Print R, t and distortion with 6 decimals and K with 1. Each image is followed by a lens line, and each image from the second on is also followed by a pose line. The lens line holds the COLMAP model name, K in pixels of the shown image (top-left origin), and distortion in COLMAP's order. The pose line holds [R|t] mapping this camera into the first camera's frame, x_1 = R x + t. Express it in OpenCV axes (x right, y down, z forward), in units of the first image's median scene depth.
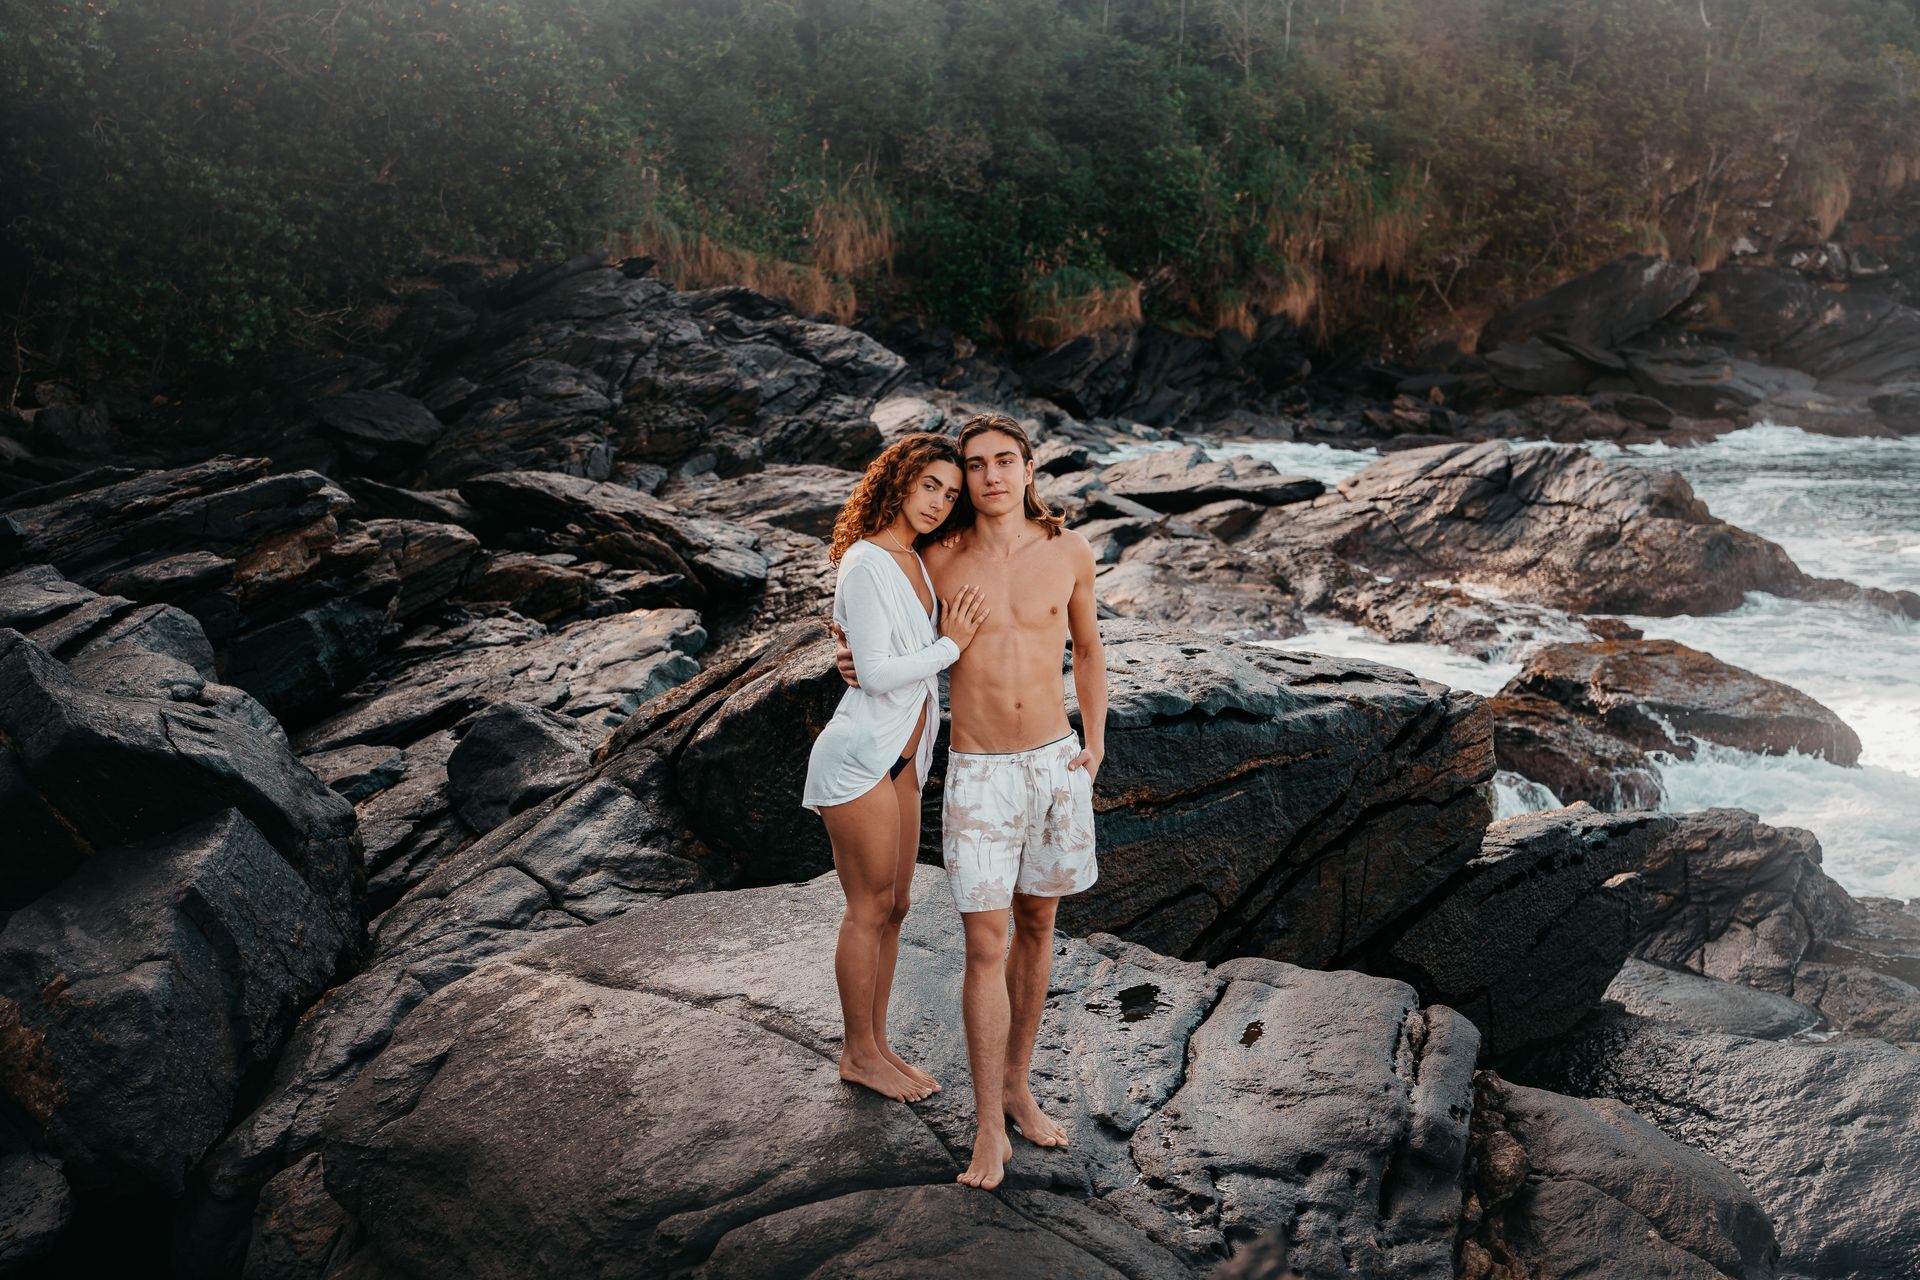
lens RADIAL K [[2614.9, 0, 960.0], [0, 2614.9, 640.0], [0, 0, 1]] dist [0.141451, 0.158673]
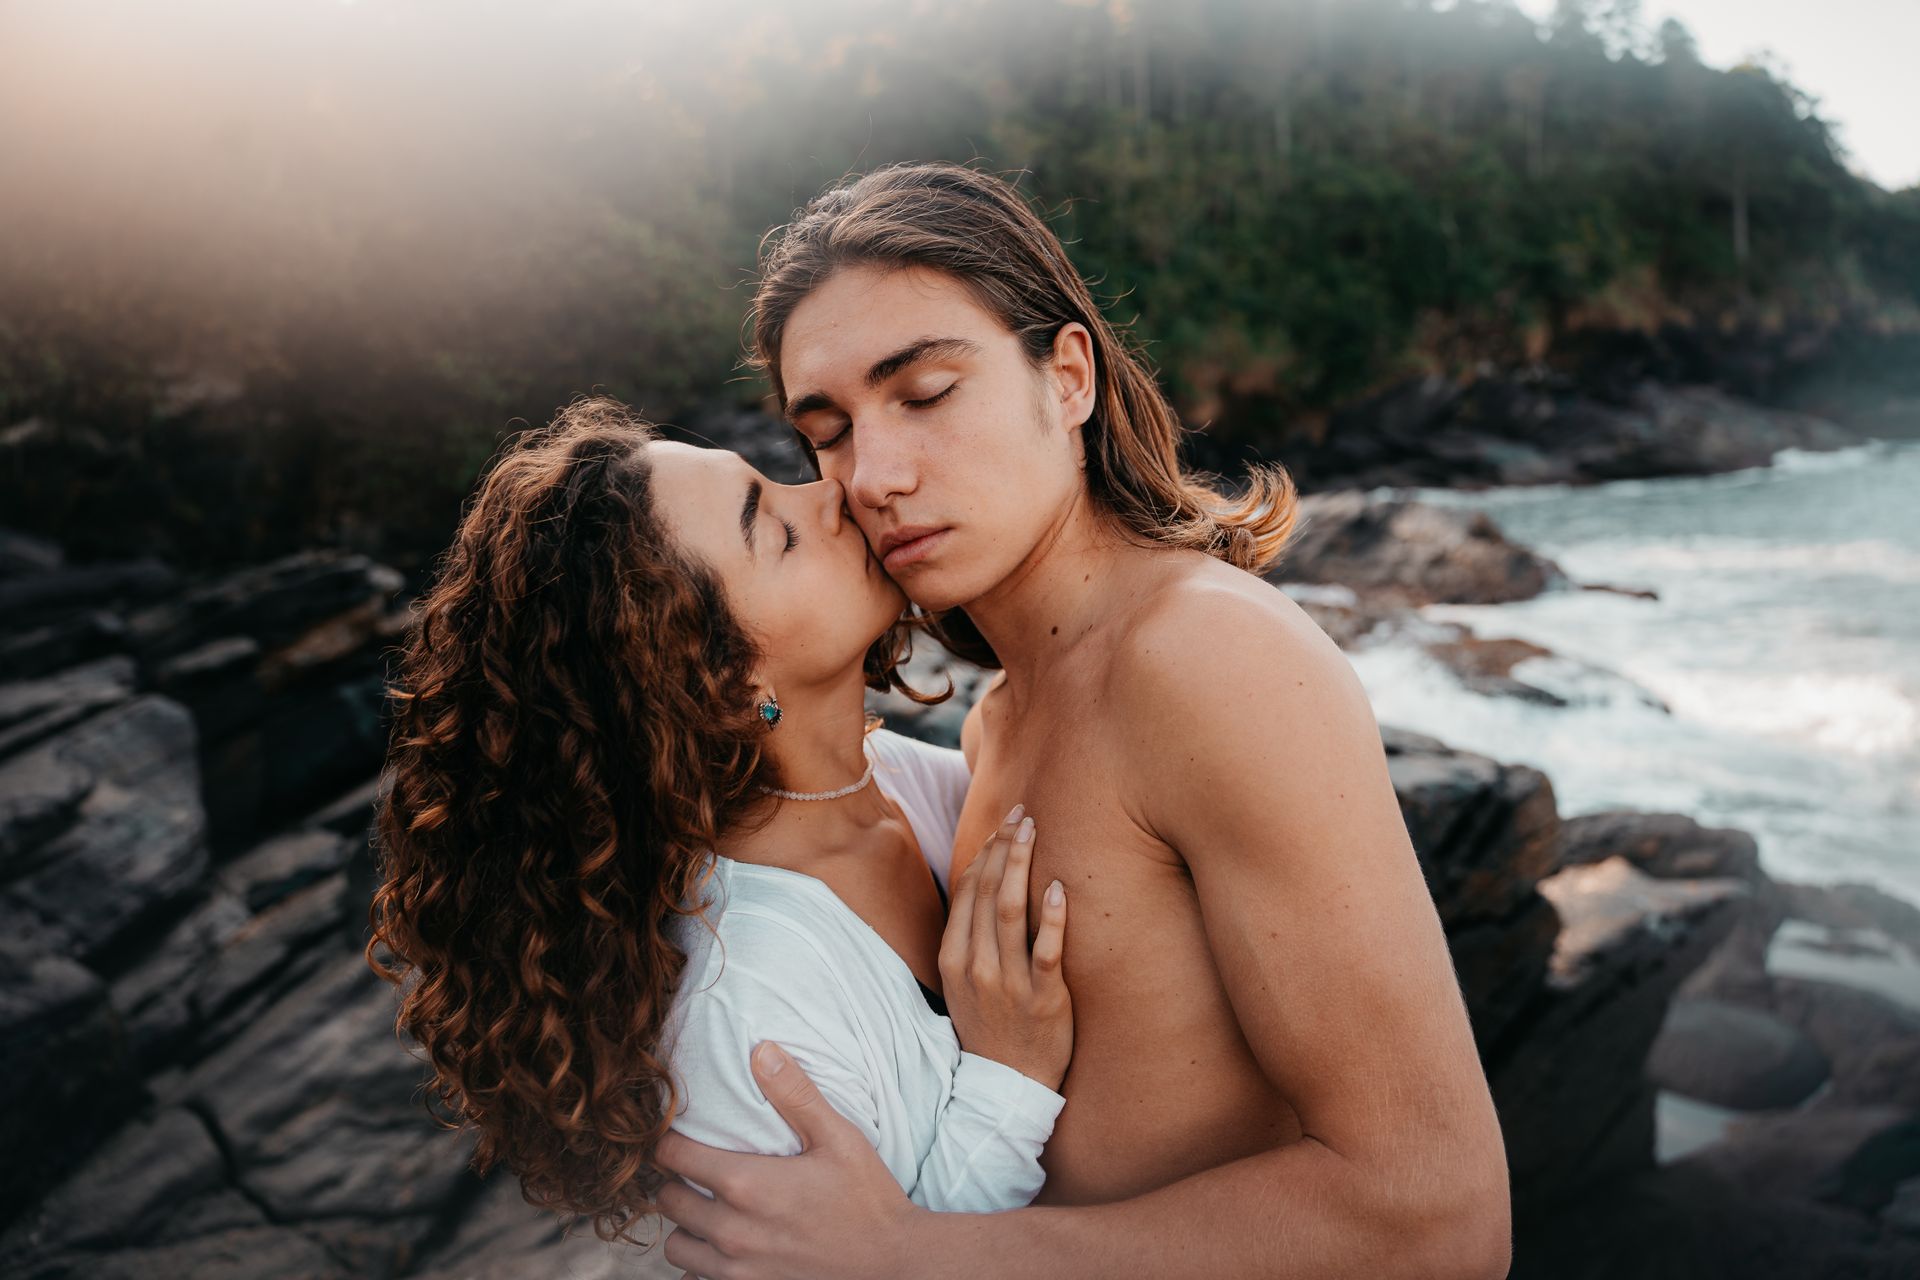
lens RADIAL K [[1537.8, 0, 947.9], [0, 1537.8, 638.5], [0, 0, 1]] dist [-0.113679, 0.081896]
pose [[0.997797, -0.052384, -0.040695, 0.017050], [0.052318, 0.998627, -0.002694, -0.008839], [0.040780, 0.000559, 0.999168, 0.203802]]
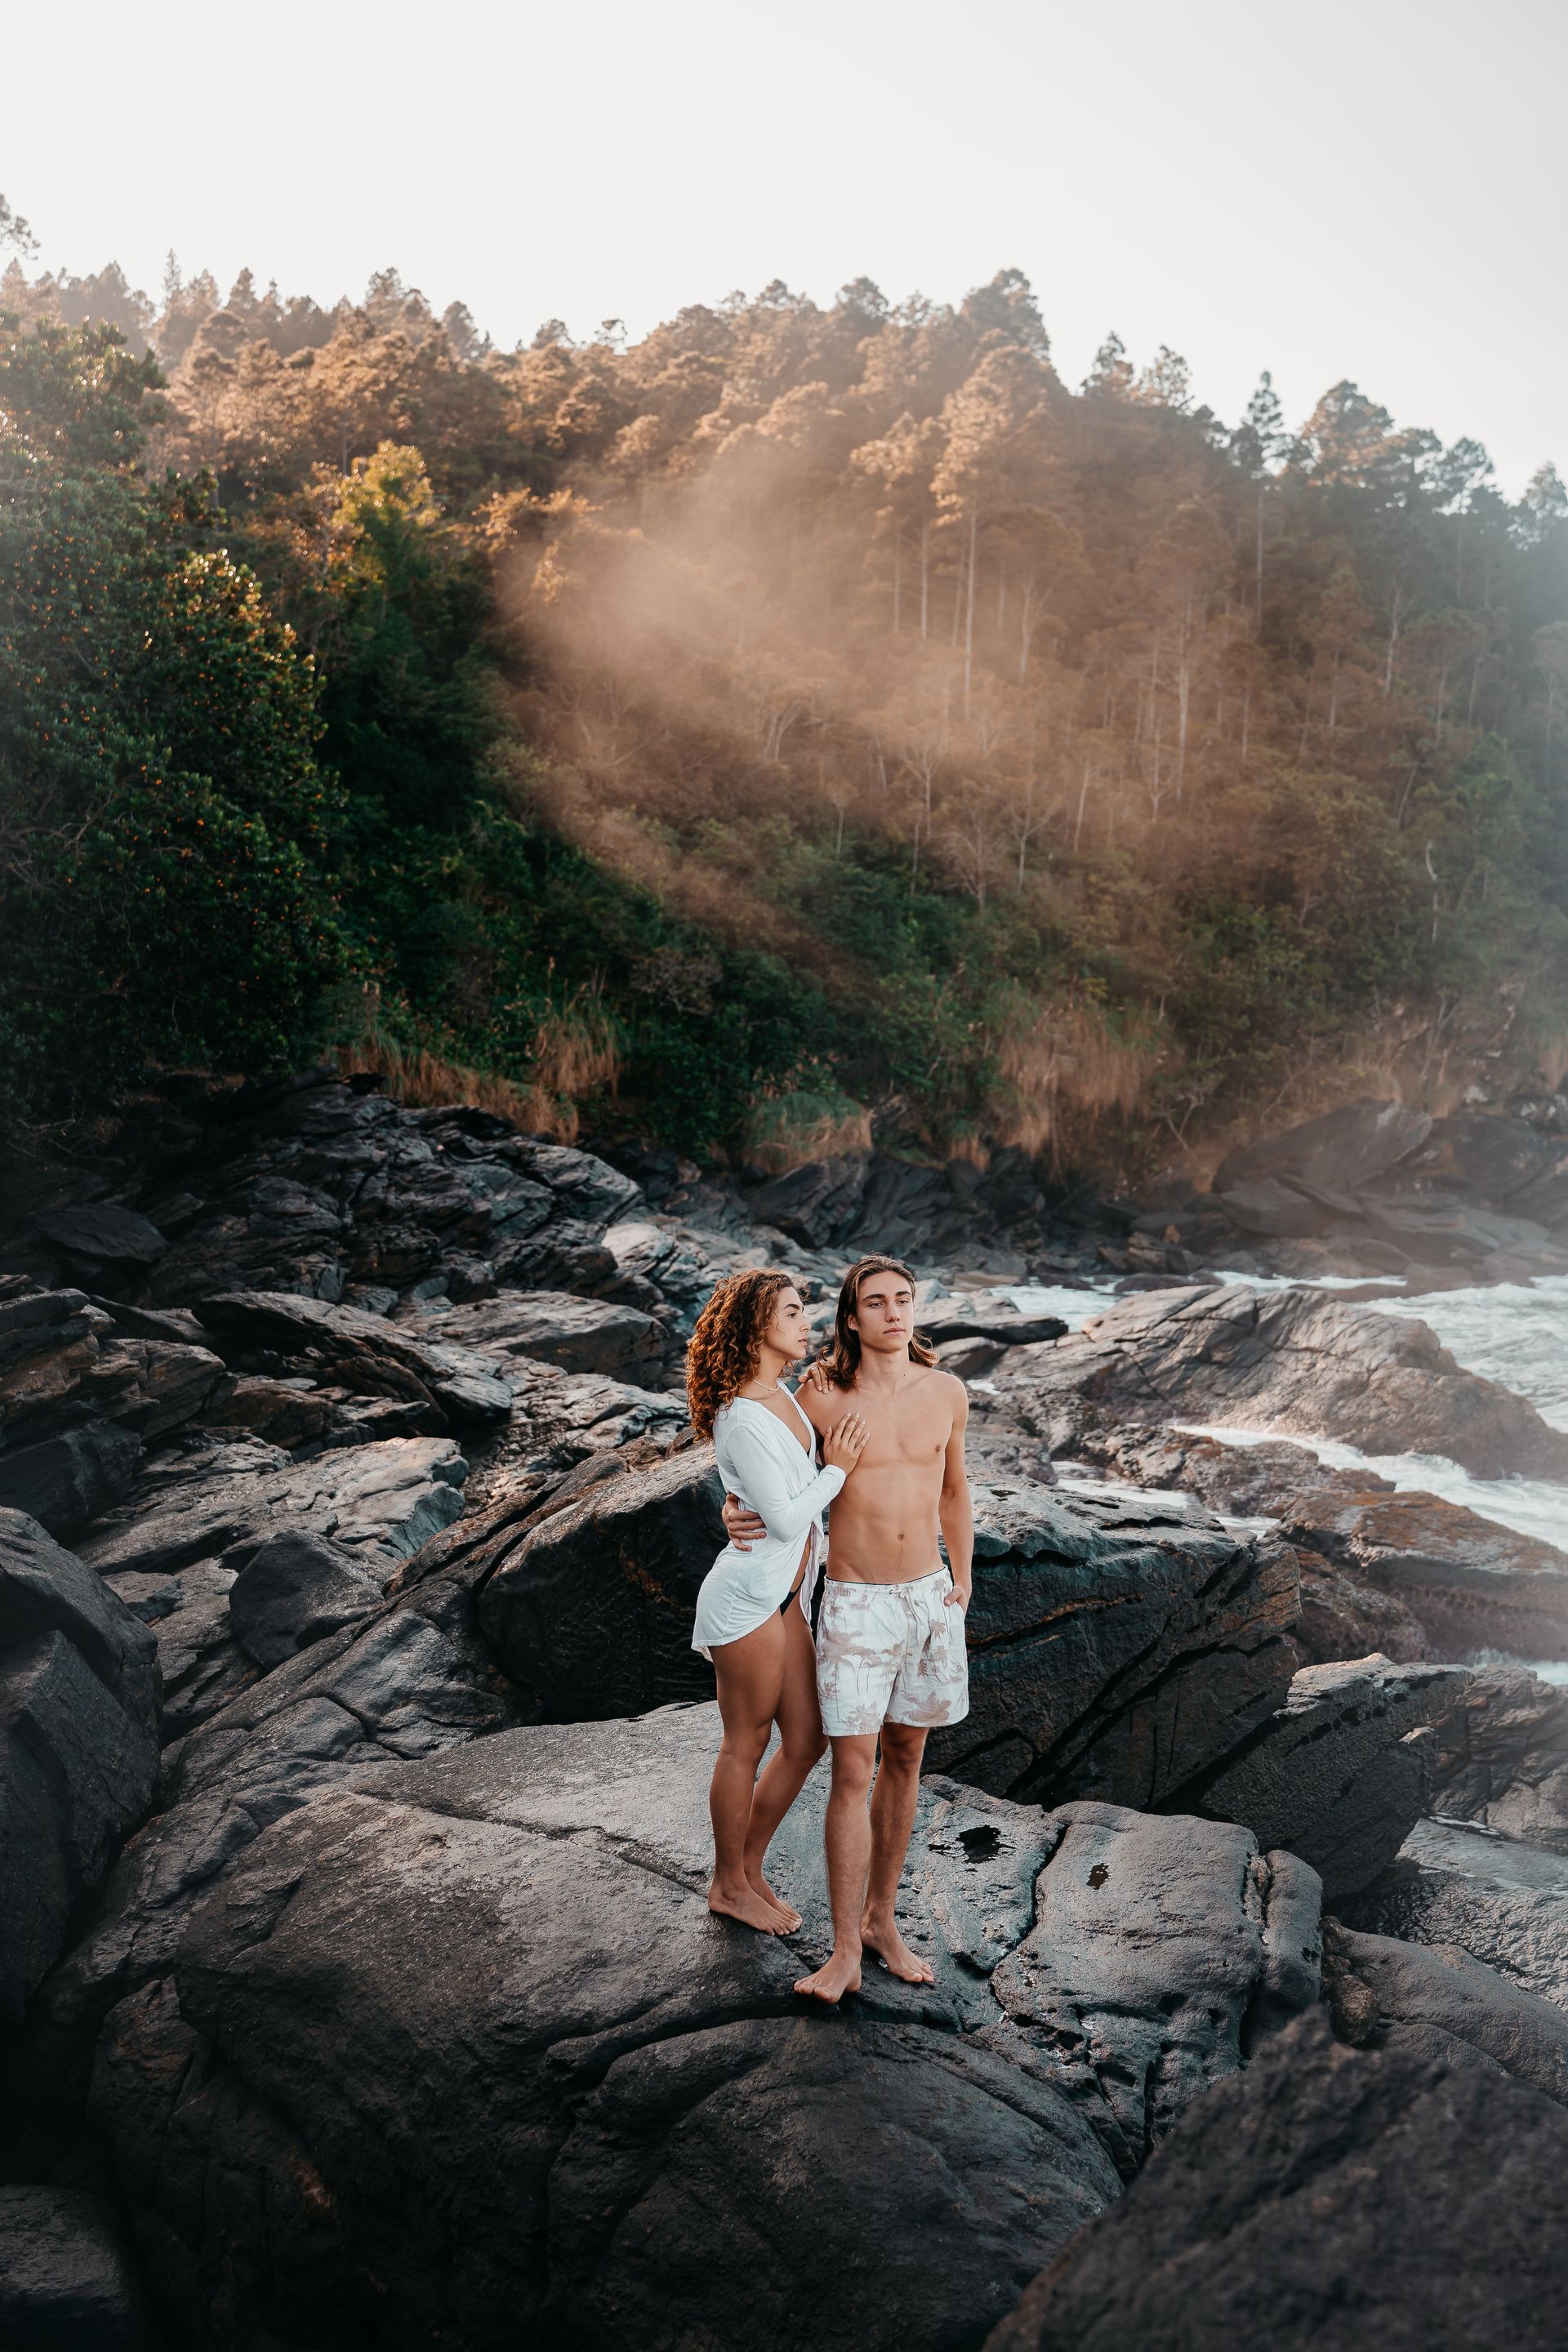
lens RADIAL K [[2759.9, 0, 752.4], [0, 2759.9, 1163.8], [0, 0, 1]] dist [0.000855, 0.210384]
pose [[0.999109, 0.025637, 0.033520, -0.016376], [-0.021683, 0.993310, -0.113420, 0.000392], [-0.036203, 0.112592, 0.992982, -0.020191]]
